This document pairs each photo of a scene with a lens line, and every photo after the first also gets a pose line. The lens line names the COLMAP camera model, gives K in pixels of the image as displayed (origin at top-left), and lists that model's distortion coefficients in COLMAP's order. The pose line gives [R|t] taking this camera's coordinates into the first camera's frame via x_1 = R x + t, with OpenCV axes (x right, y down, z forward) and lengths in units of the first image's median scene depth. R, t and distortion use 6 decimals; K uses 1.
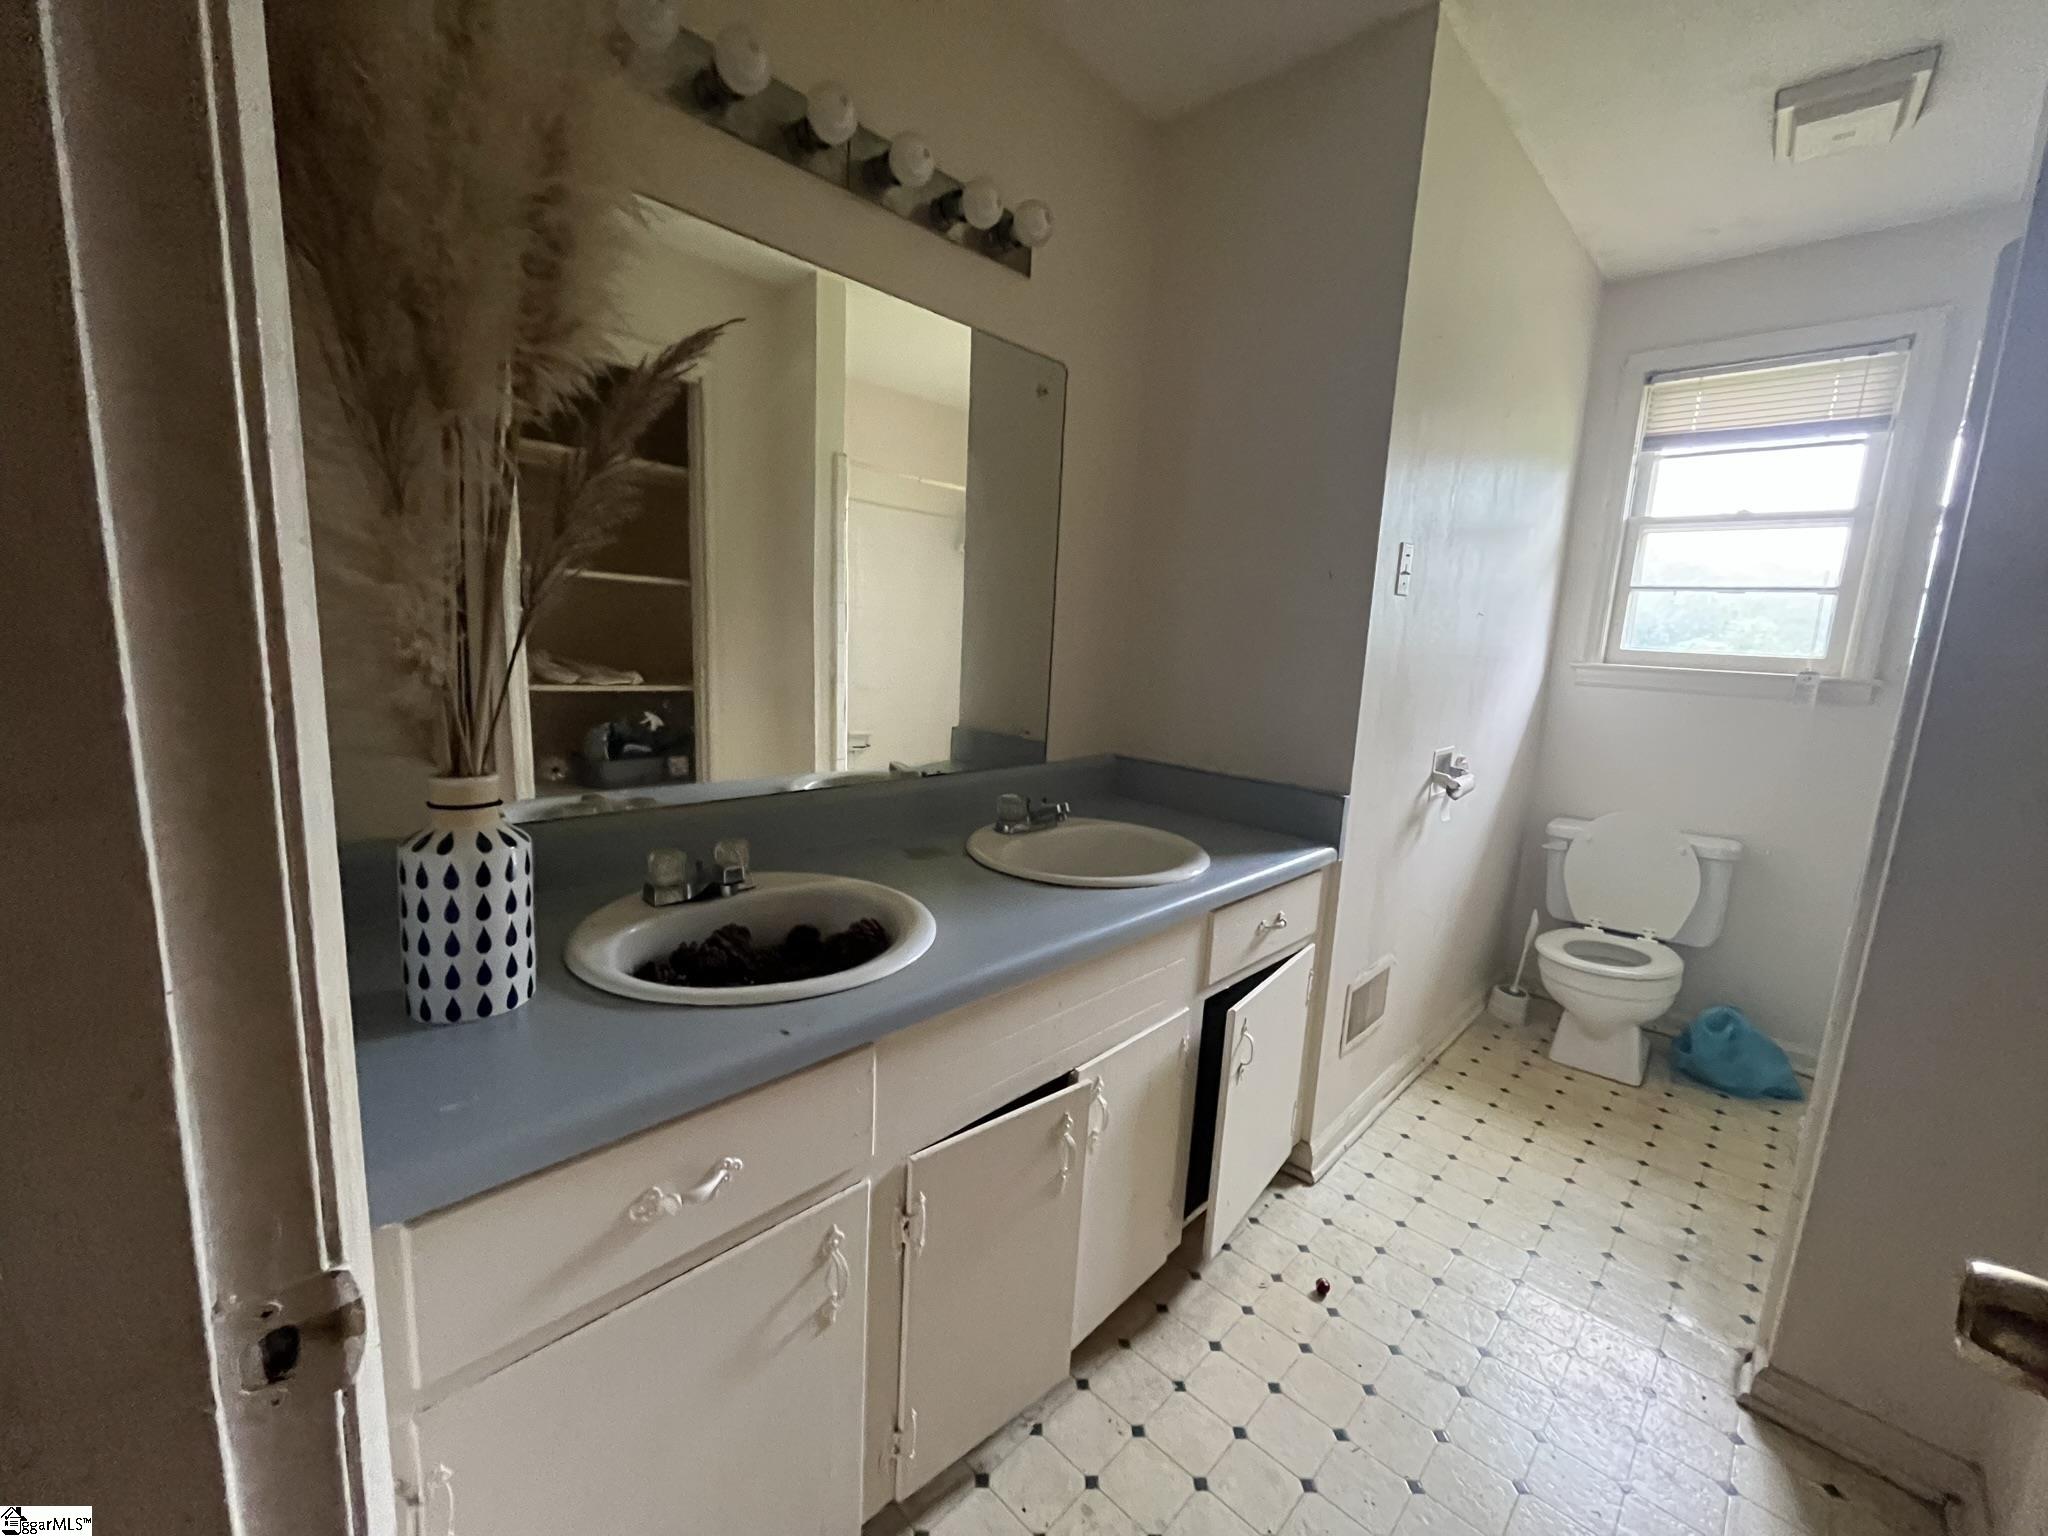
lens RADIAL K [[831.3, 0, 1029.3], [0, 831.3, 767.1], [0, 0, 1]] dist [0.000554, -0.000275]
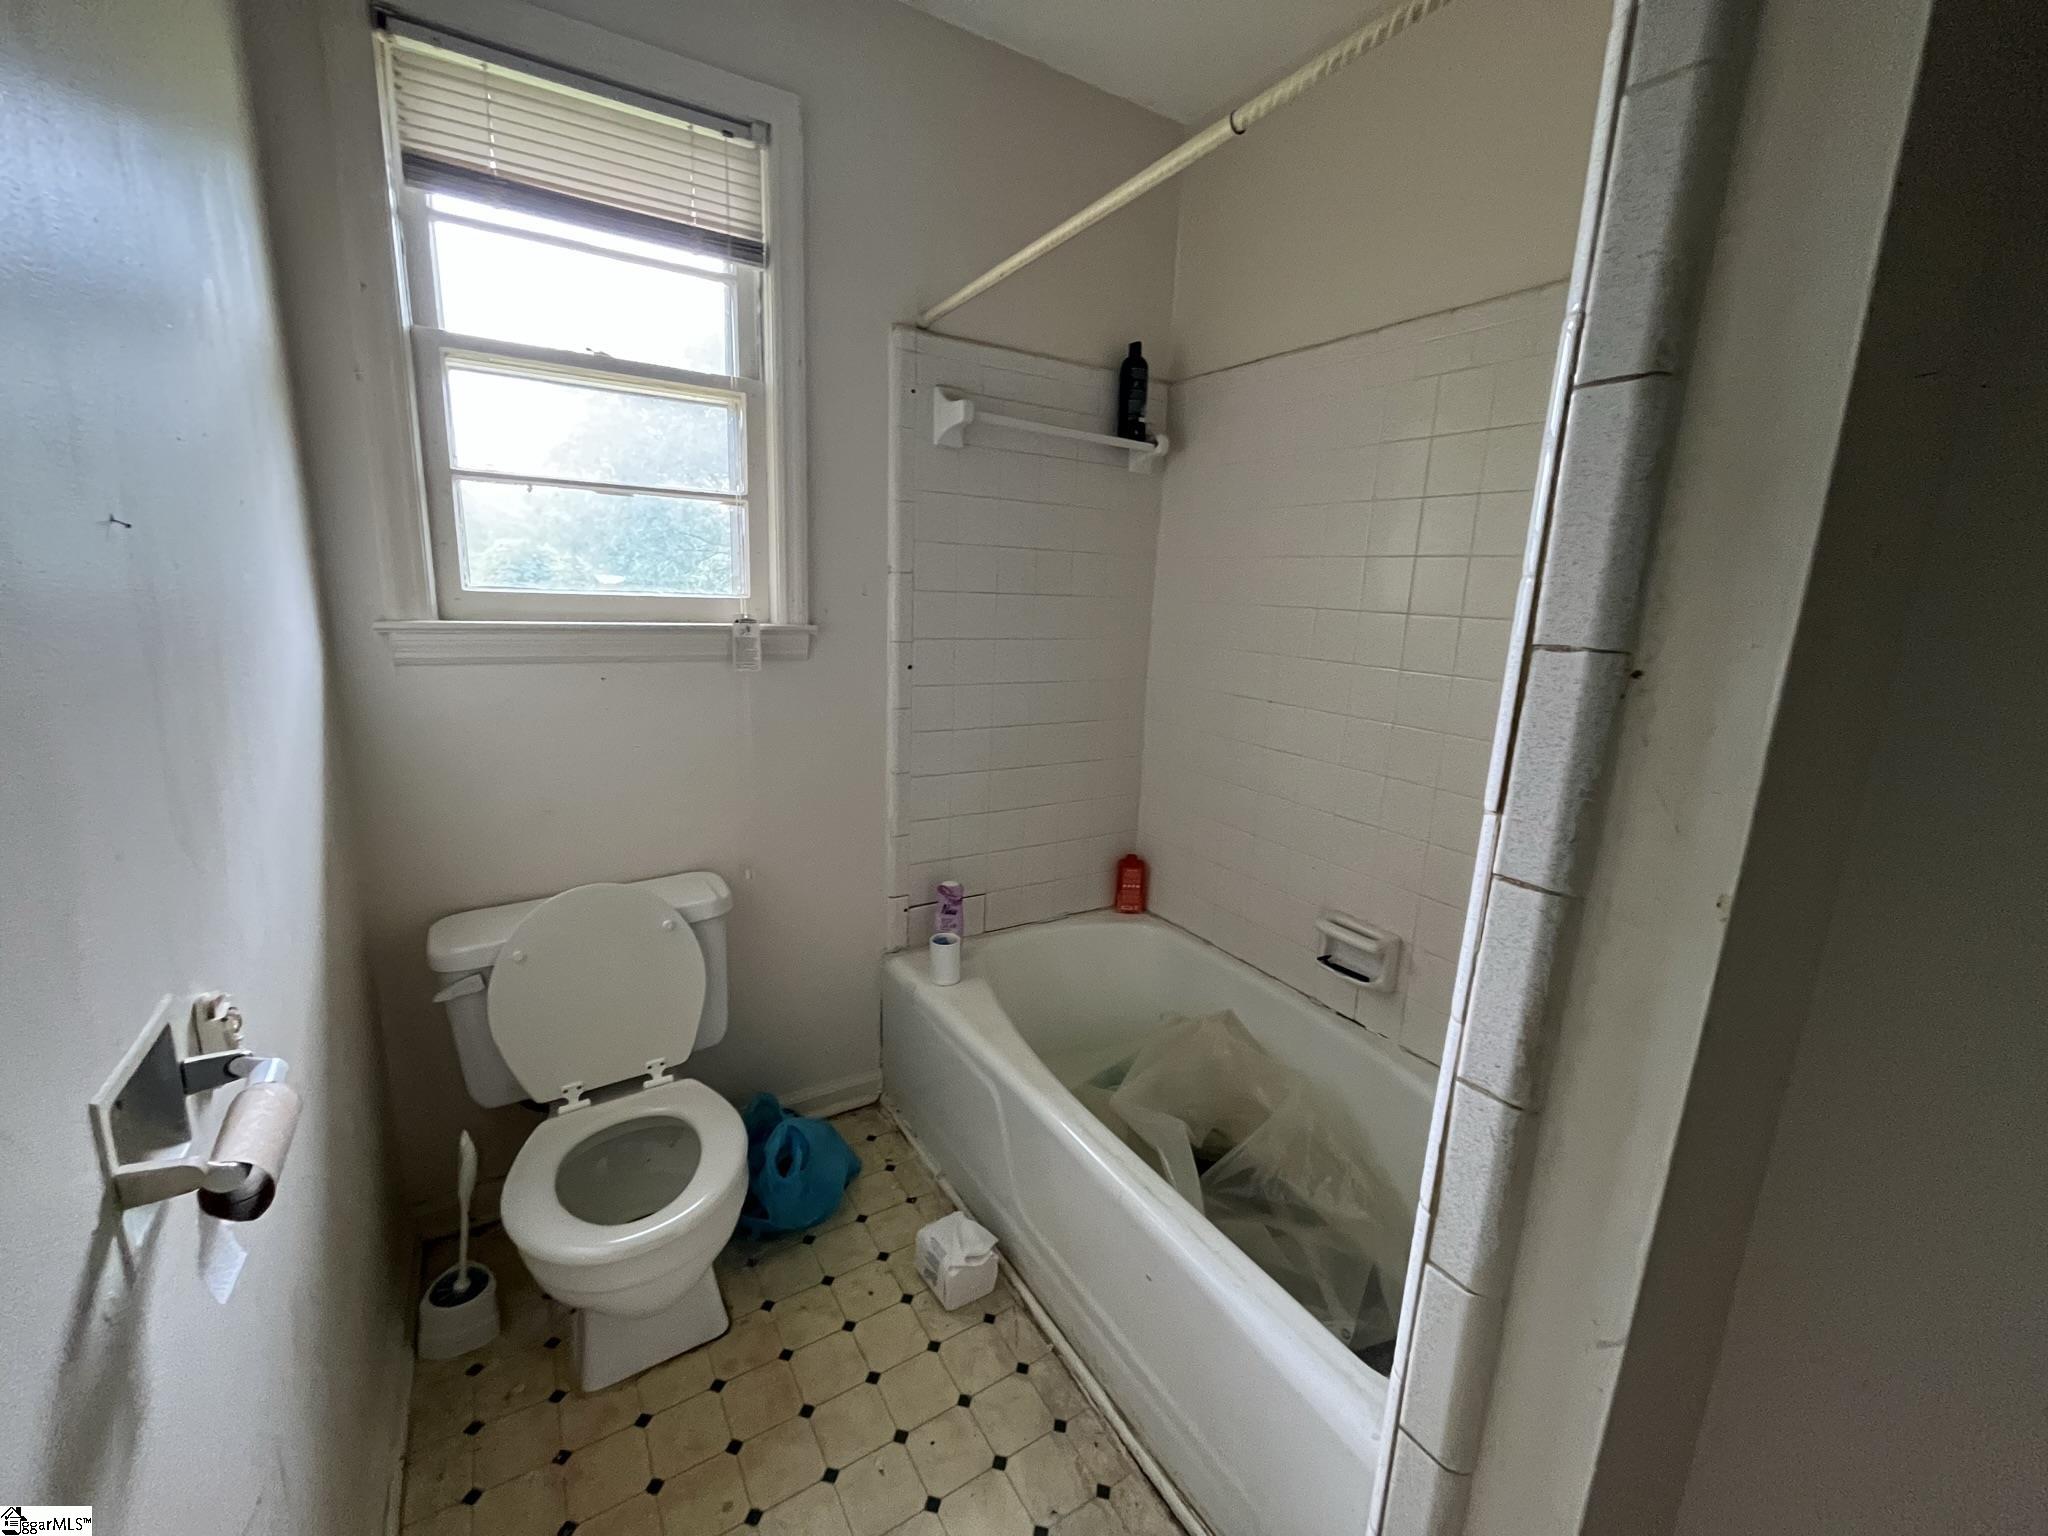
lens RADIAL K [[831.3, 0, 1027.5], [0, 831.3, 759.0], [0, 0, 1]] dist [0.000554, -0.000275]
pose [[0.243230, -0.243093, 0.939013, 0.296955], [0.132533, 0.967335, 0.216096, -0.113627], [-0.960872, 0.071889, 0.267503, 0.562501]]
